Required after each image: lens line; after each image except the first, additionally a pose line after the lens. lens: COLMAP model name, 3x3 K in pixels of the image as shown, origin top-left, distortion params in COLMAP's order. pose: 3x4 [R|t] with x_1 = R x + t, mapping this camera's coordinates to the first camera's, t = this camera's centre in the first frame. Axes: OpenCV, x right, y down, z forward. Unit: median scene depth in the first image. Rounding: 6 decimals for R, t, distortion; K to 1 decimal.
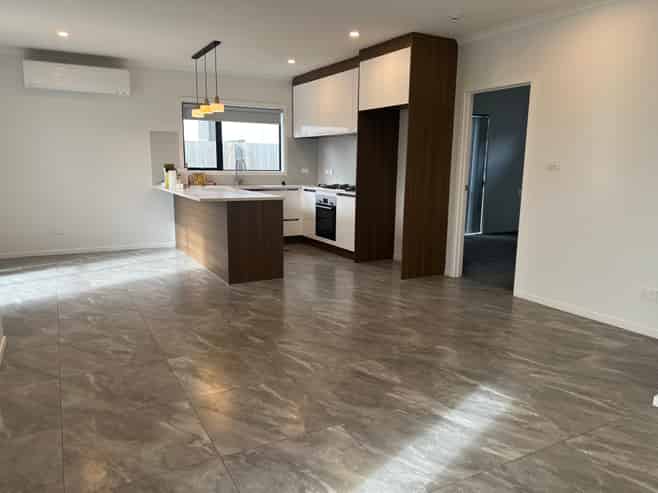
lens RADIAL K [[489.0, 0, 329.0], [0, 489.0, 246.5], [0, 0, 1]] dist [0.038588, 0.000771]
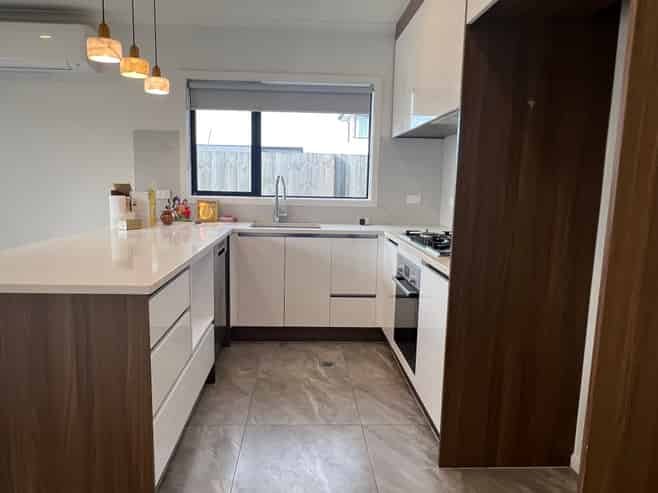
lens RADIAL K [[469.3, 0, 329.0], [0, 469.3, 246.5], [0, 0, 1]] dist [0.003157, -0.000178]
pose [[0.900692, 0.063692, -0.429764, 0.097661], [-0.082103, 0.996325, -0.024413, -0.091643], [0.426630, 0.057274, 0.902611, 0.551044]]
